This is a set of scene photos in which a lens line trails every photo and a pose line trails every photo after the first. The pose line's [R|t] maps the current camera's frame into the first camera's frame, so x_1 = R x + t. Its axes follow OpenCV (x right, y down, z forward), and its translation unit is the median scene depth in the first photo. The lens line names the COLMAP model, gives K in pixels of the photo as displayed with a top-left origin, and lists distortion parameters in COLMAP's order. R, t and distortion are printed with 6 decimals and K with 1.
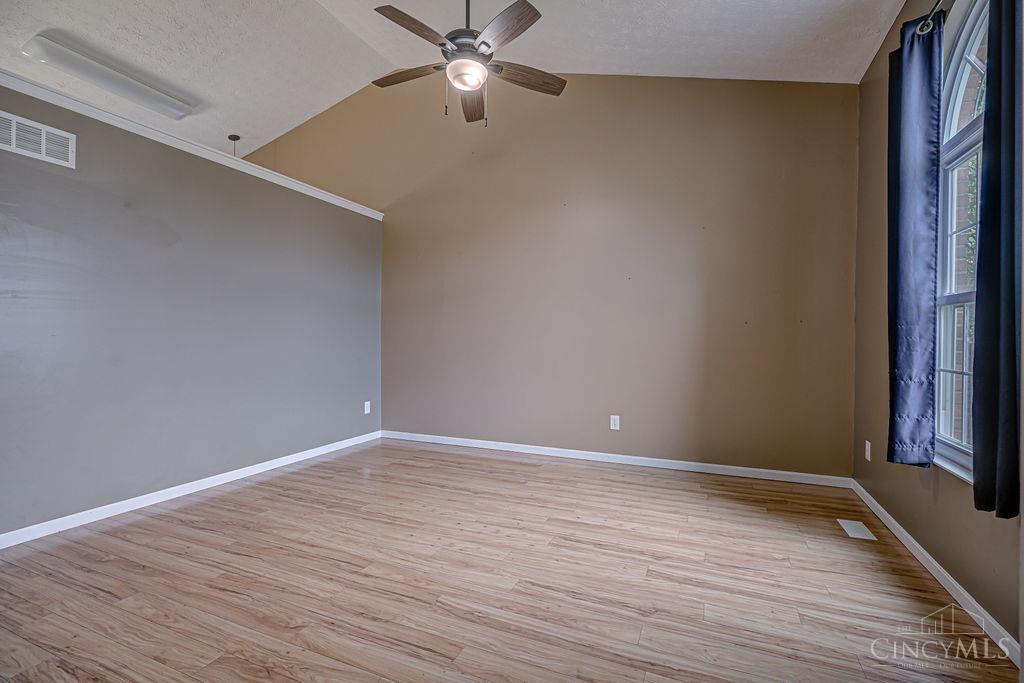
lens RADIAL K [[473.1, 0, 510.4], [0, 473.1, 341.0], [0, 0, 1]] dist [-0.007693, 0.000151]
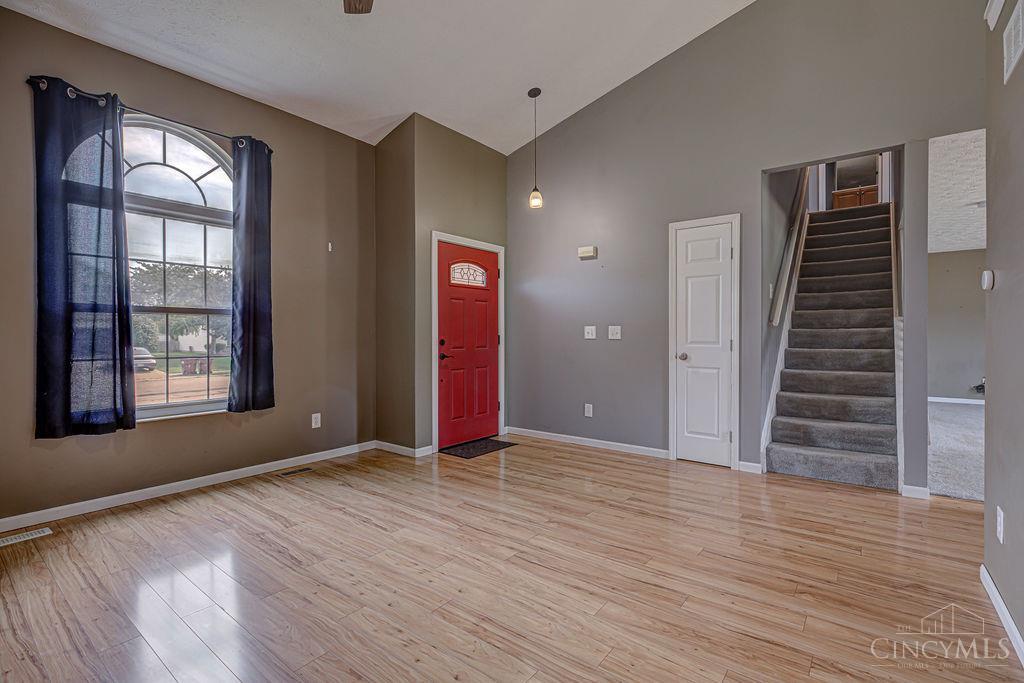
lens RADIAL K [[473.1, 0, 511.3], [0, 473.1, 338.1], [0, 0, 1]] dist [-0.007693, 0.000151]
pose [[-0.968784, -0.003275, 0.247885, -0.560945], [0.000324, 0.999895, 0.014474, -0.020105], [-0.247907, 0.014103, -0.968681, 2.011160]]
